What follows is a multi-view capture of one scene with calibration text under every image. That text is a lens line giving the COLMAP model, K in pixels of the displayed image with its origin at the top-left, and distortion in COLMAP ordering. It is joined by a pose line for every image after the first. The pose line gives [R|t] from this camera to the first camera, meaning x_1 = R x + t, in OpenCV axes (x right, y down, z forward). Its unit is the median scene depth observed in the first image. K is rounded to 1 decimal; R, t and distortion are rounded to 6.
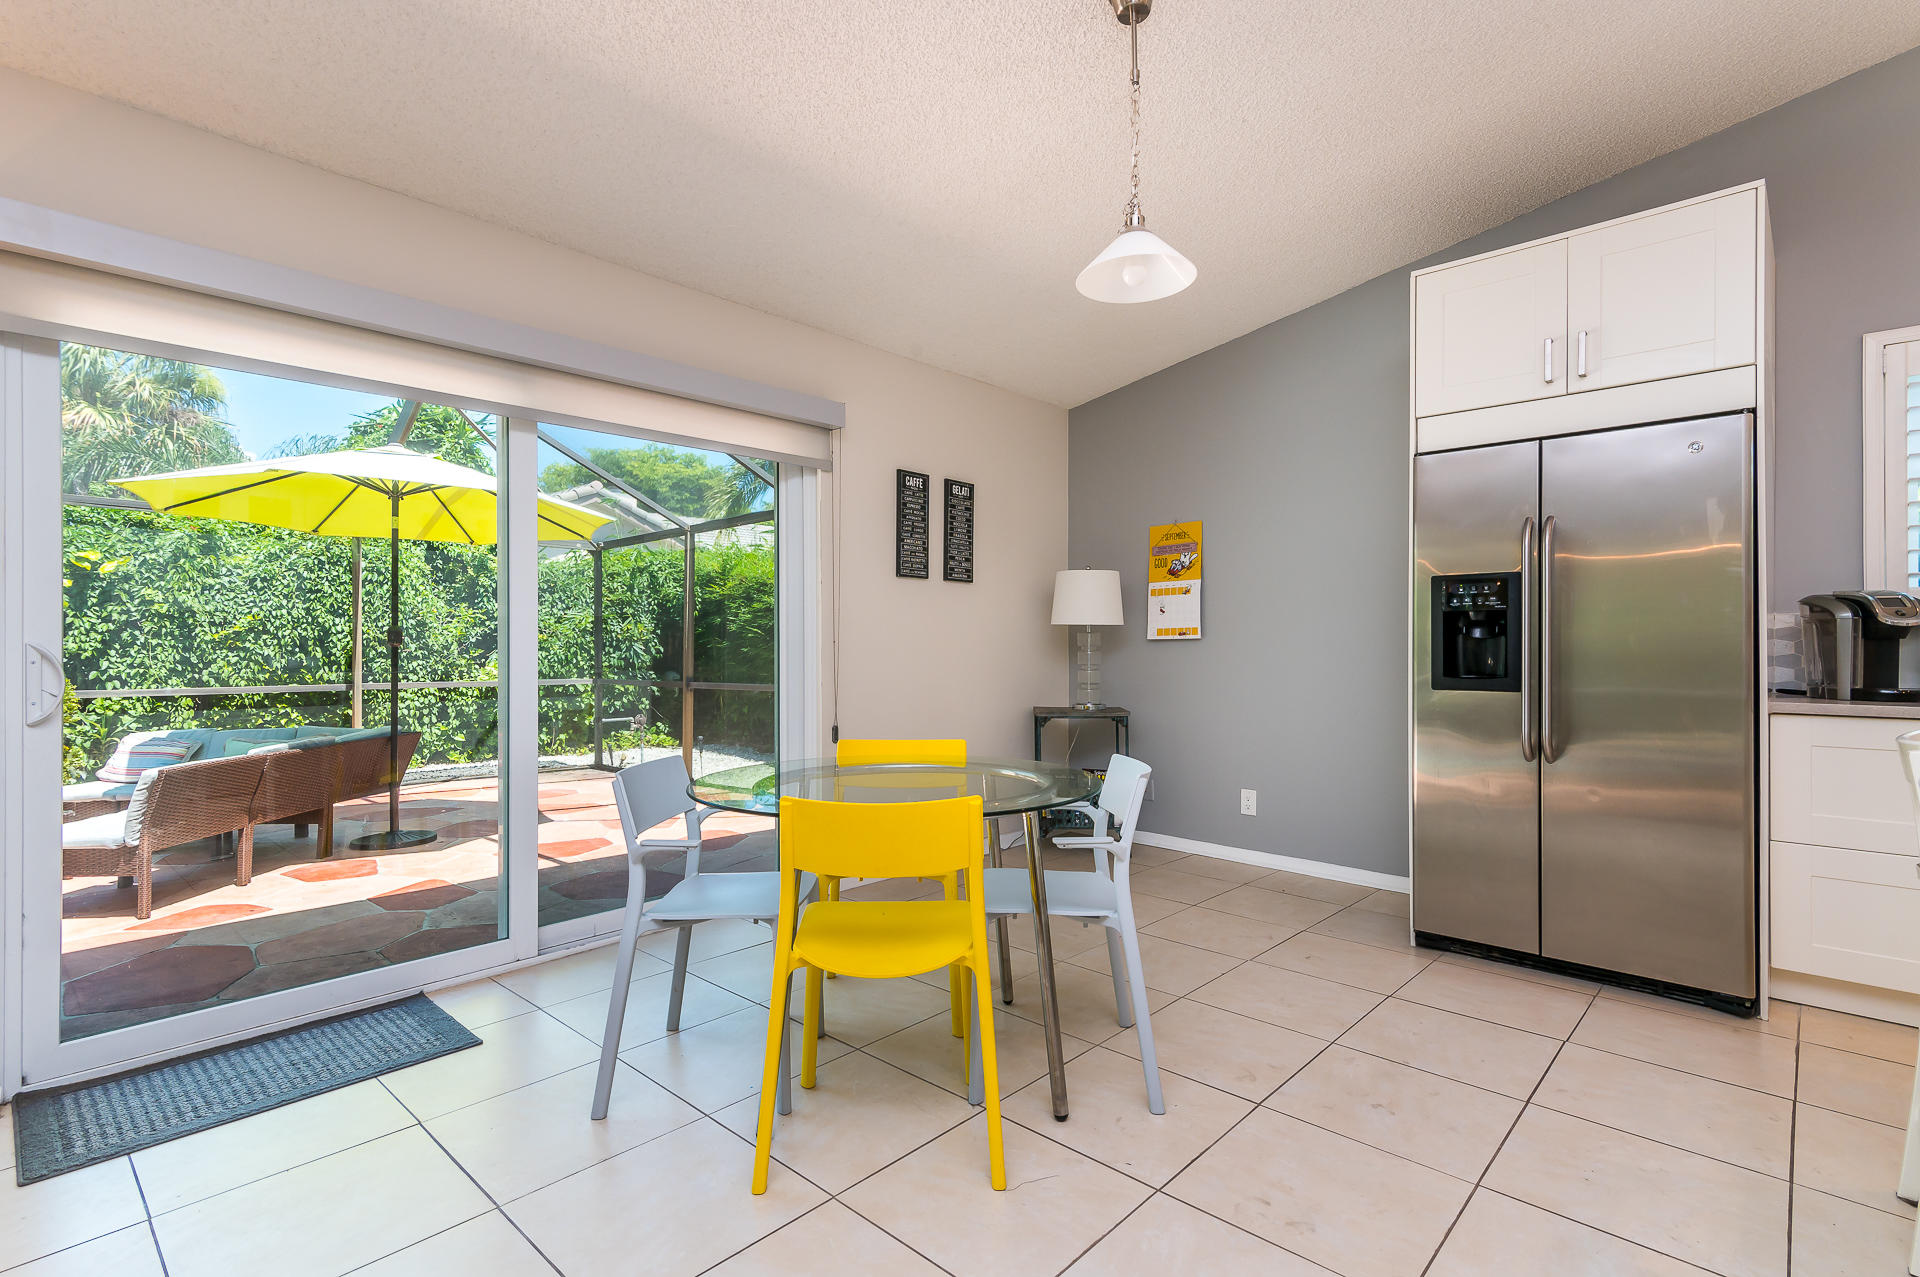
lens RADIAL K [[910.8, 0, 960.0], [0, 910.8, 638.5], [0, 0, 1]] dist [0.014062, -0.000049]
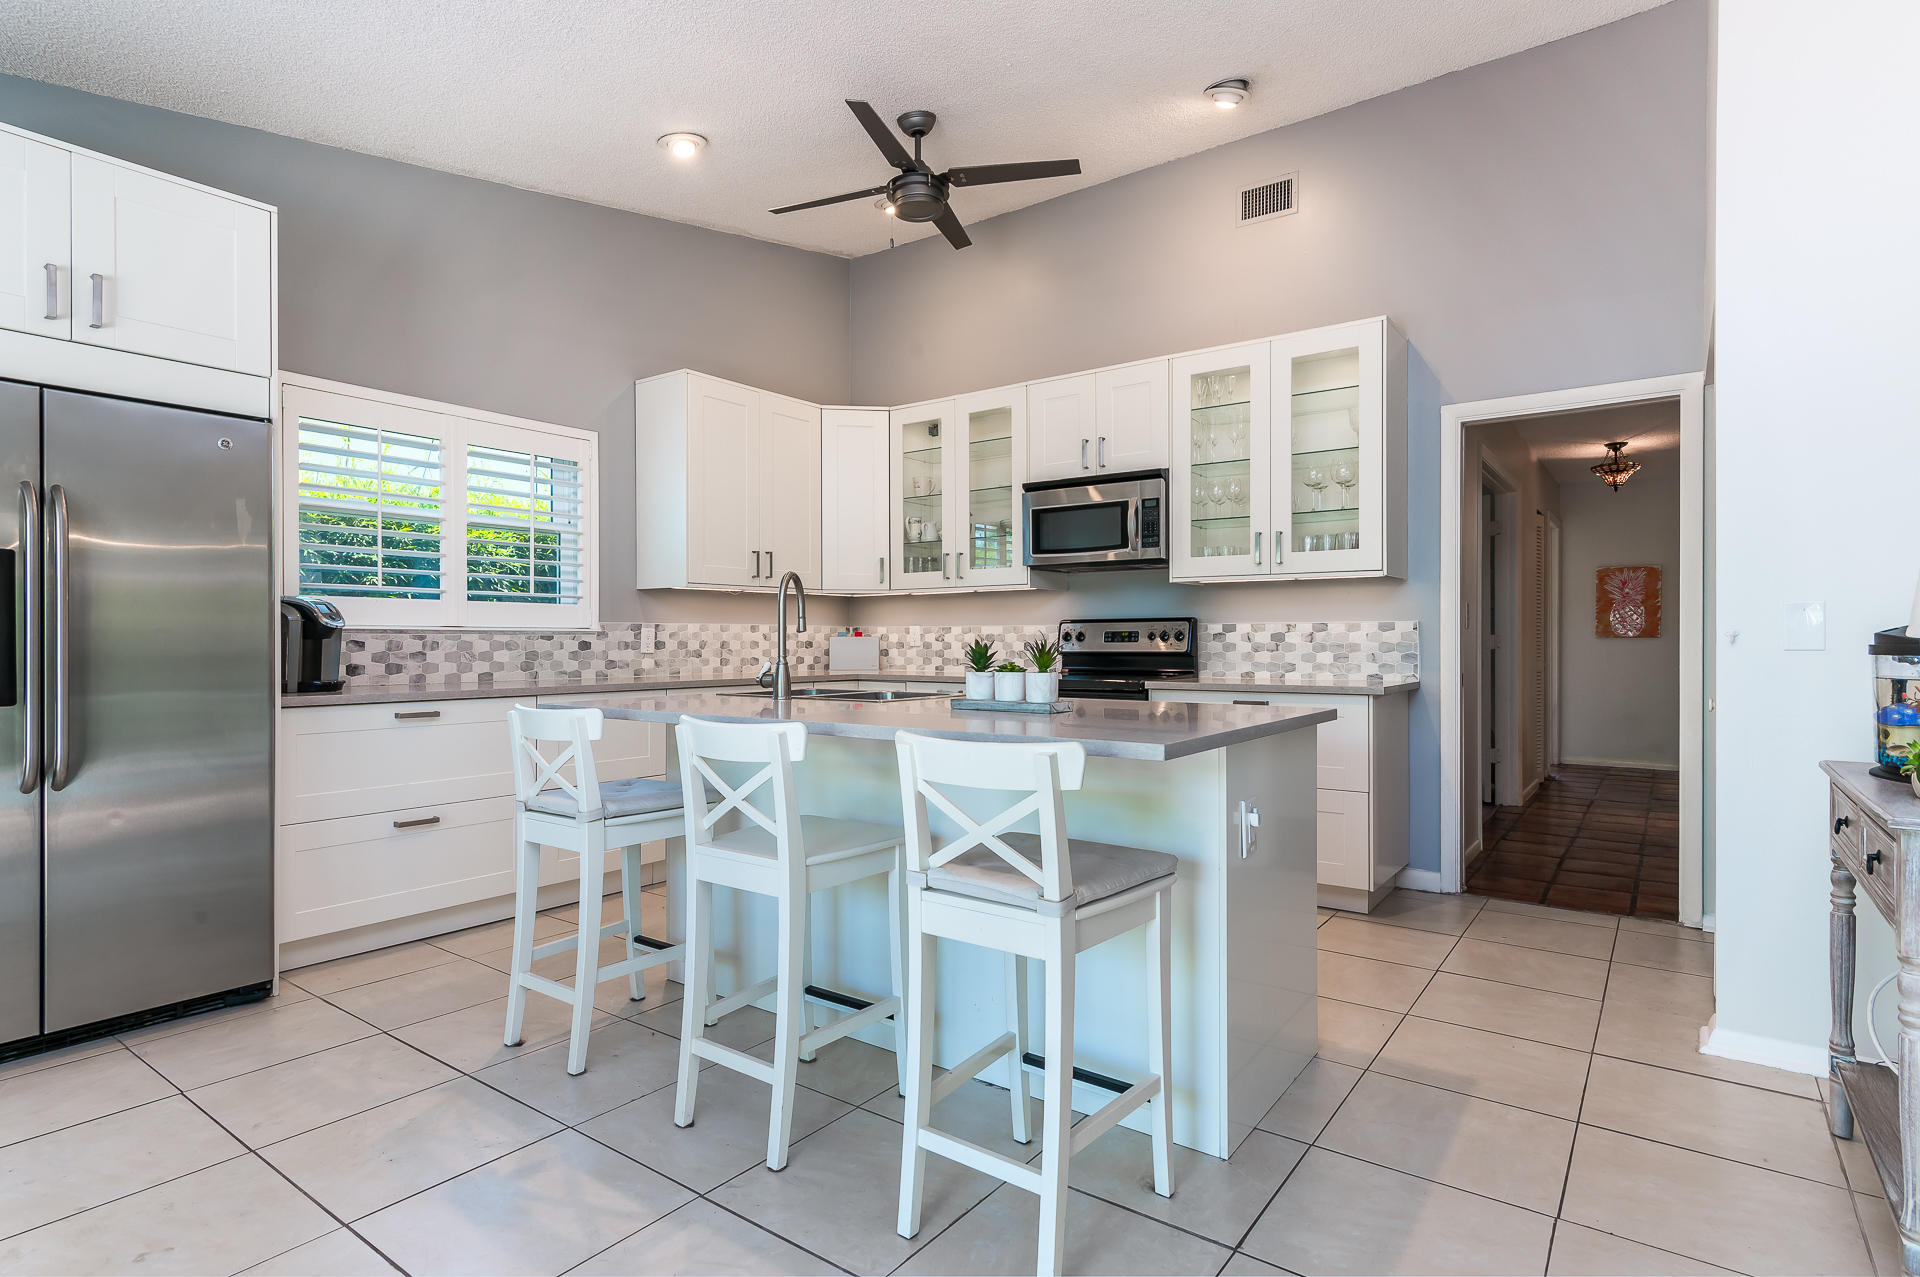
lens RADIAL K [[981.3, 0, 960.0], [0, 981.3, 638.5], [0, 0, 1]] dist [0.004096, 0.000735]
pose [[-0.113773, 0.005866, 0.993489, -0.330326], [-0.004018, 0.999972, -0.006365, 0.004413], [-0.993499, -0.004716, -0.113747, 0.326601]]
